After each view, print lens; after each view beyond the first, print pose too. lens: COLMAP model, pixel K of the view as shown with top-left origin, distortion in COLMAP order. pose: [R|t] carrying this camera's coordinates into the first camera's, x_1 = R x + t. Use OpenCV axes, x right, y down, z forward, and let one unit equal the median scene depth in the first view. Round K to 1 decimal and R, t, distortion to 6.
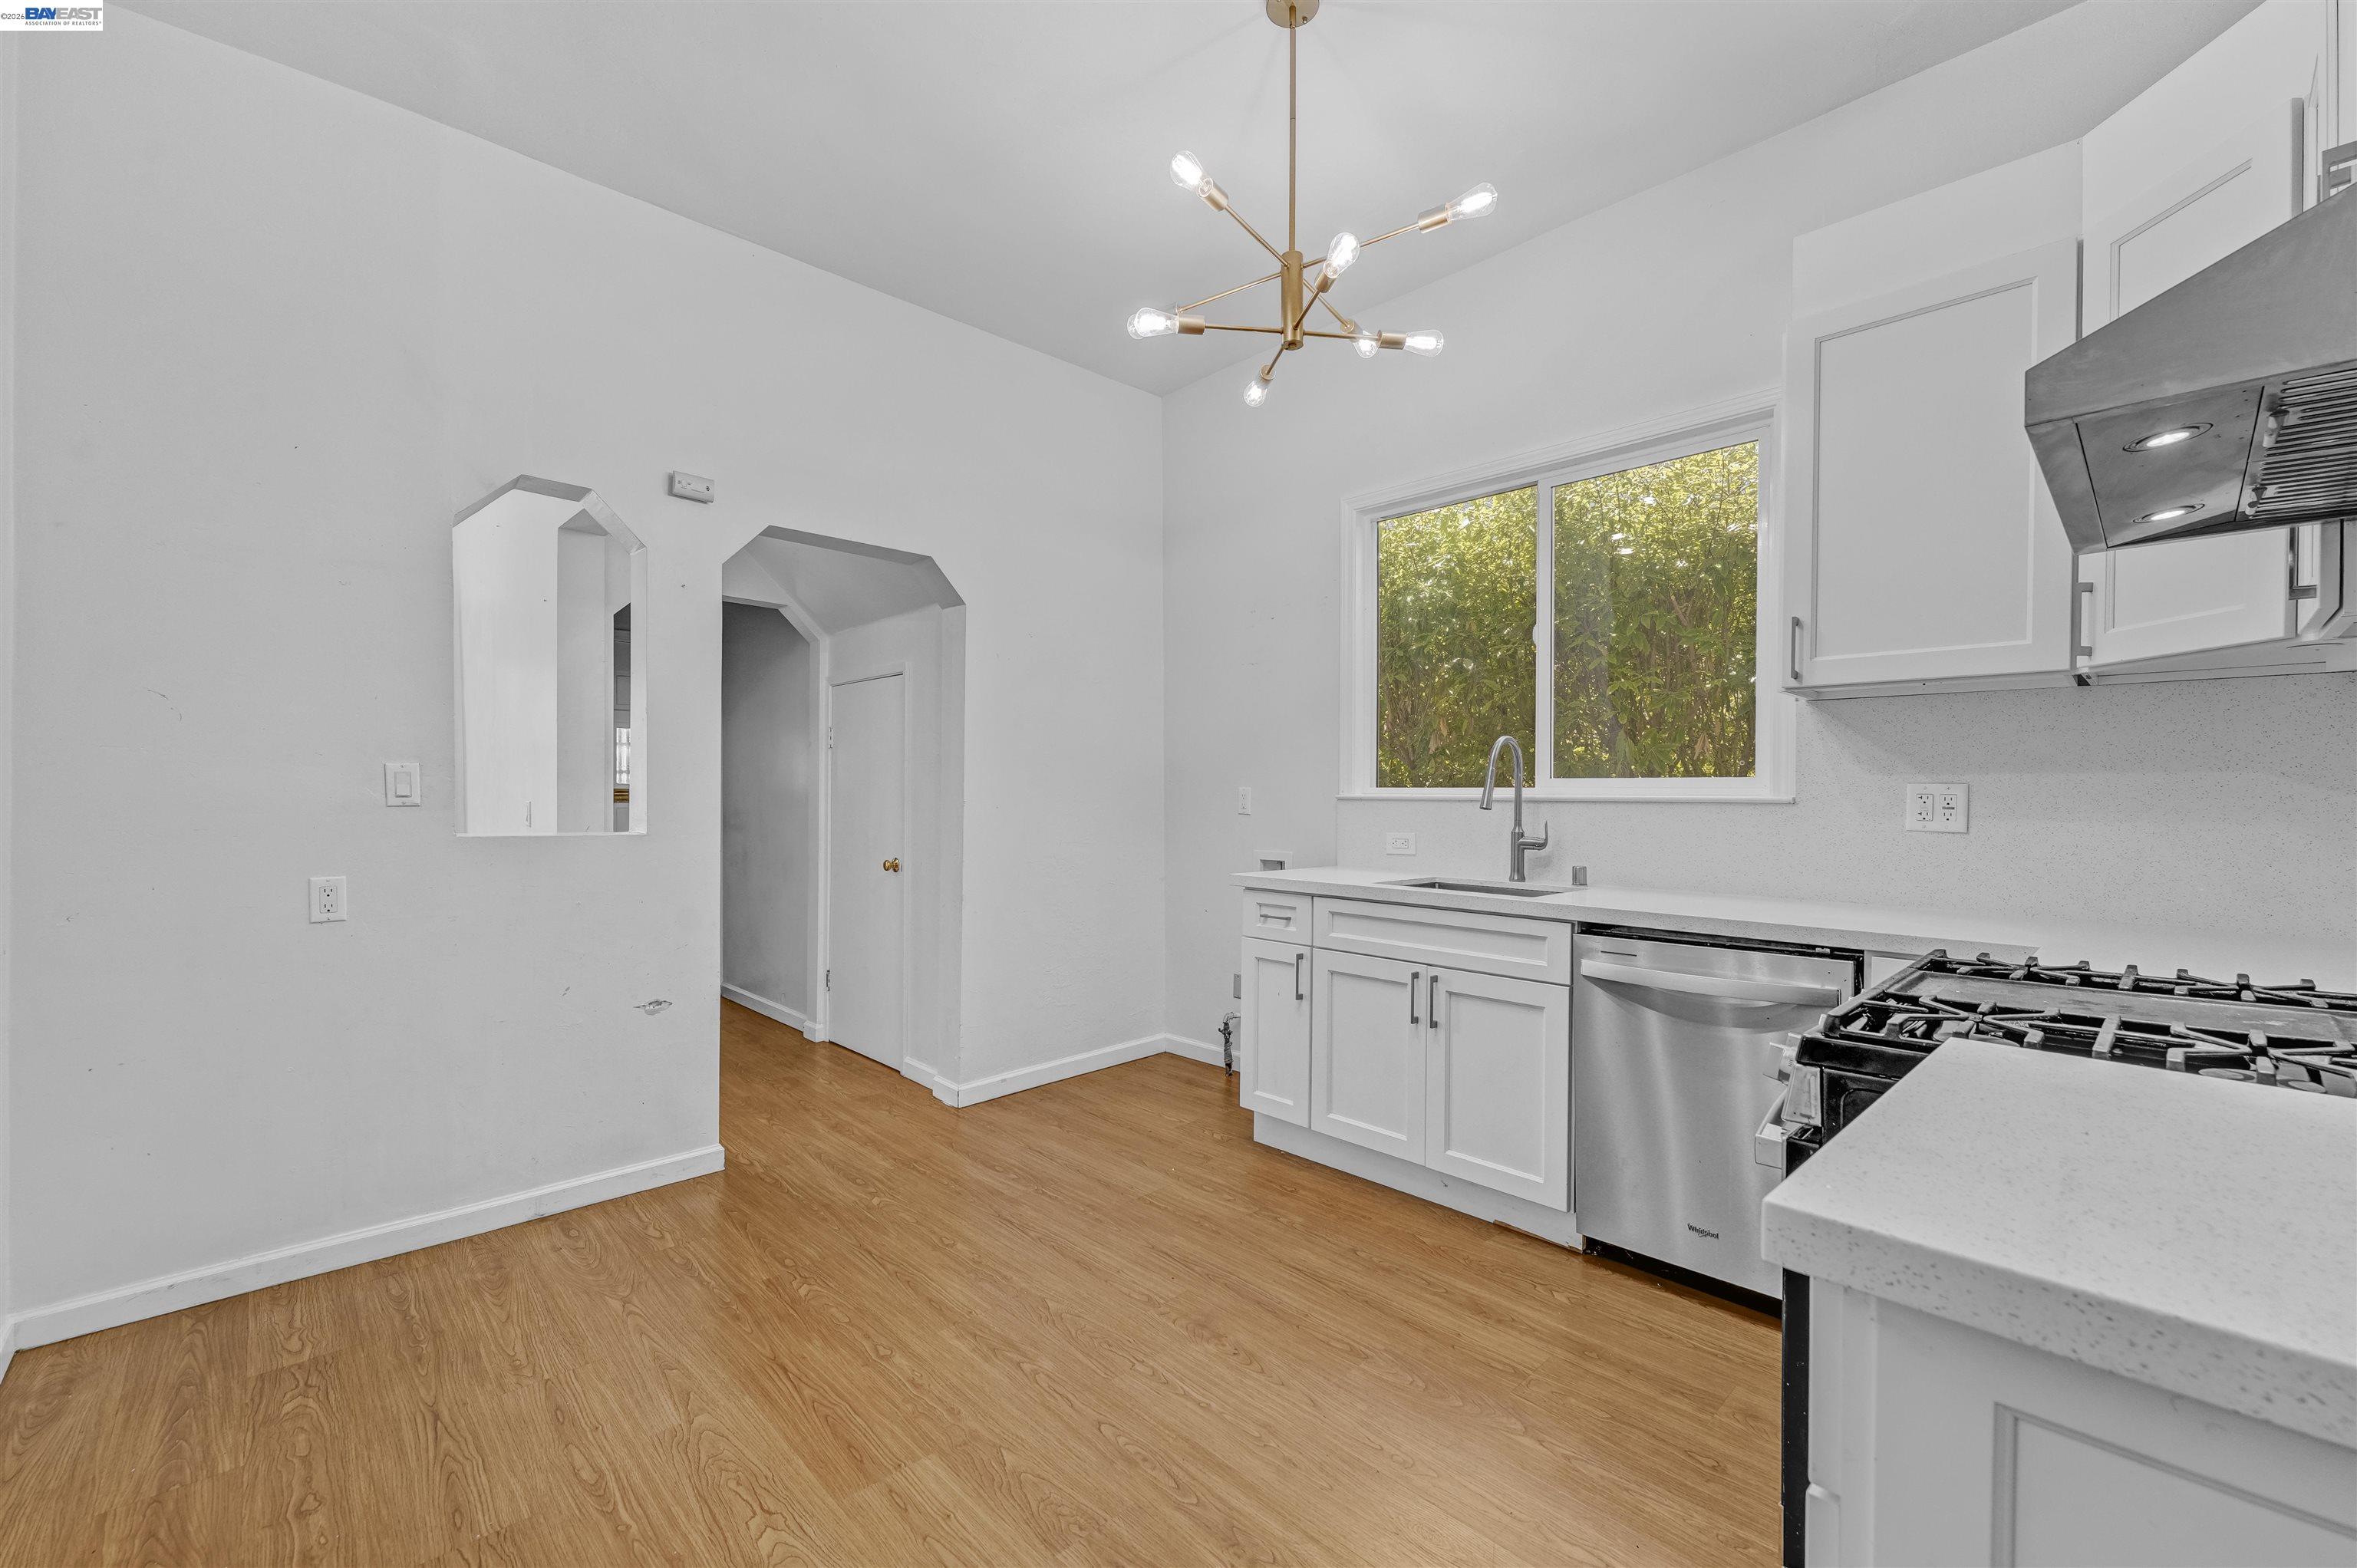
lens RADIAL K [[949.9, 0, 1174.5], [0, 949.9, 794.6], [0, 0, 1]] dist [-0.000016, -0.001640]
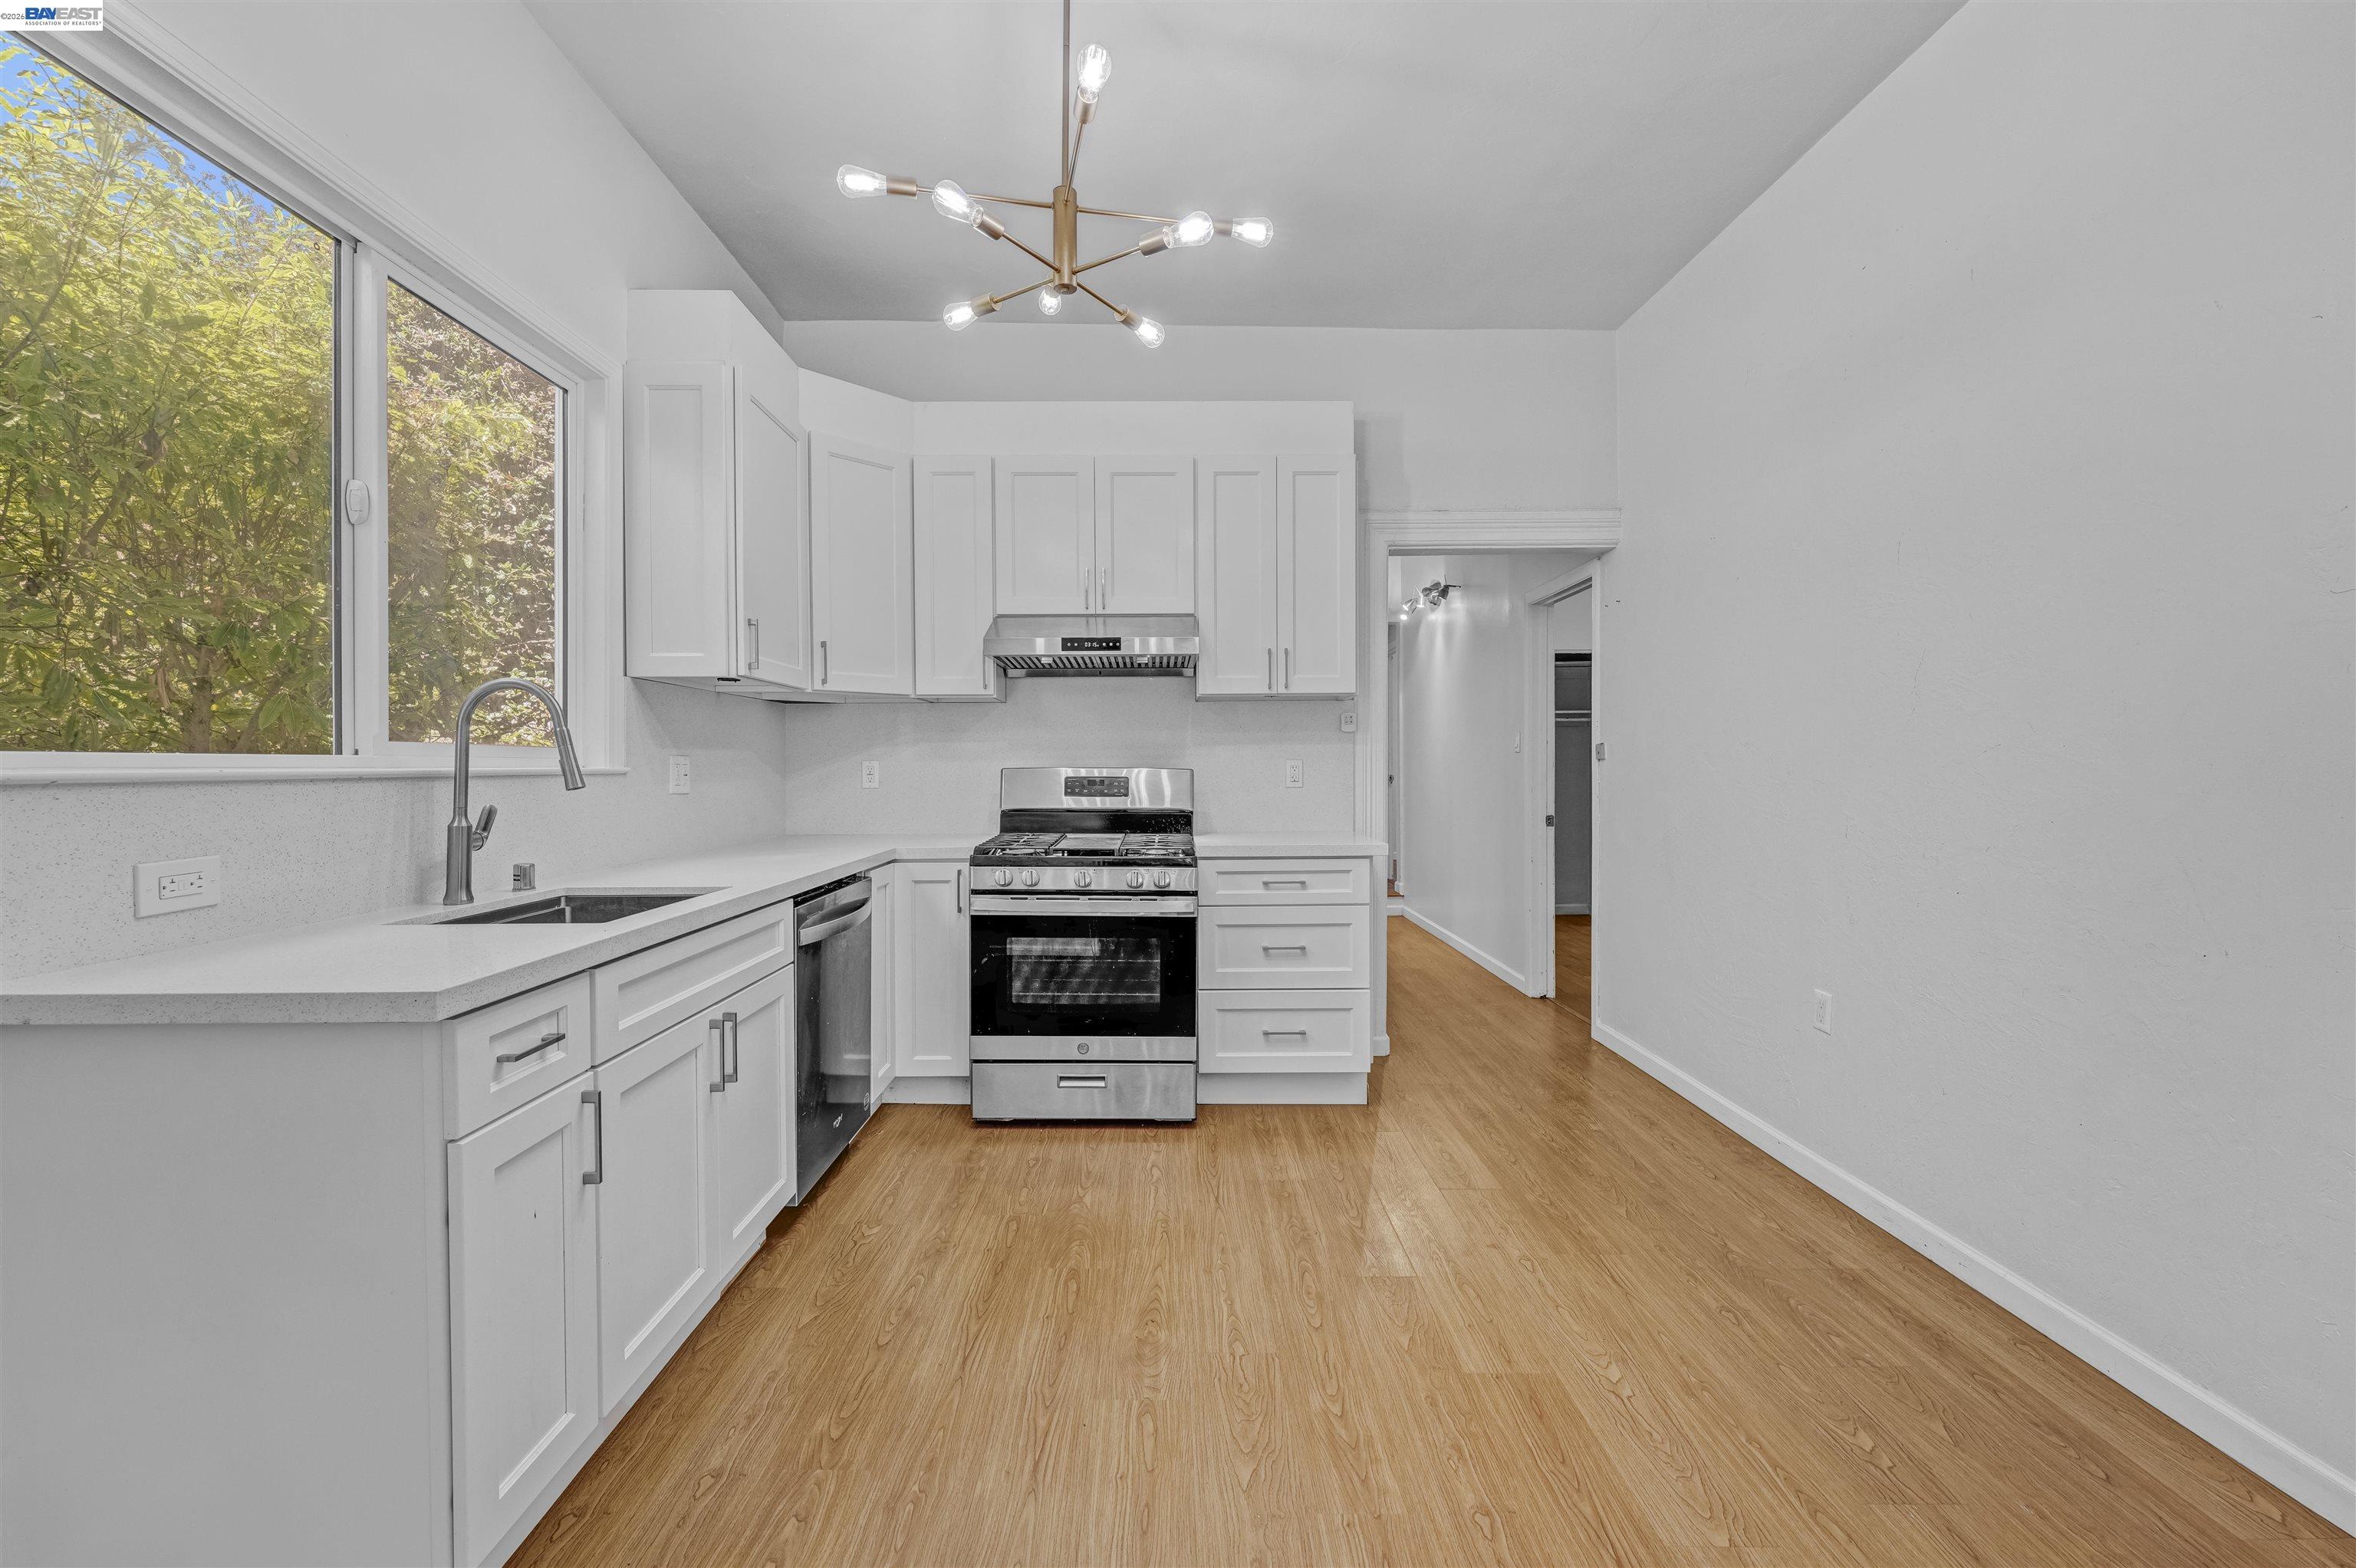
lens RADIAL K [[957.9, 0, 1159.8], [0, 957.9, 776.1], [0, 0, 1]] dist [-0.003662, -0.000475]
pose [[-0.726308, -0.014448, 0.687218, -0.480553], [-0.001534, 0.999811, 0.019399, -0.008827], [-0.687368, 0.013036, -0.726192, 1.309746]]
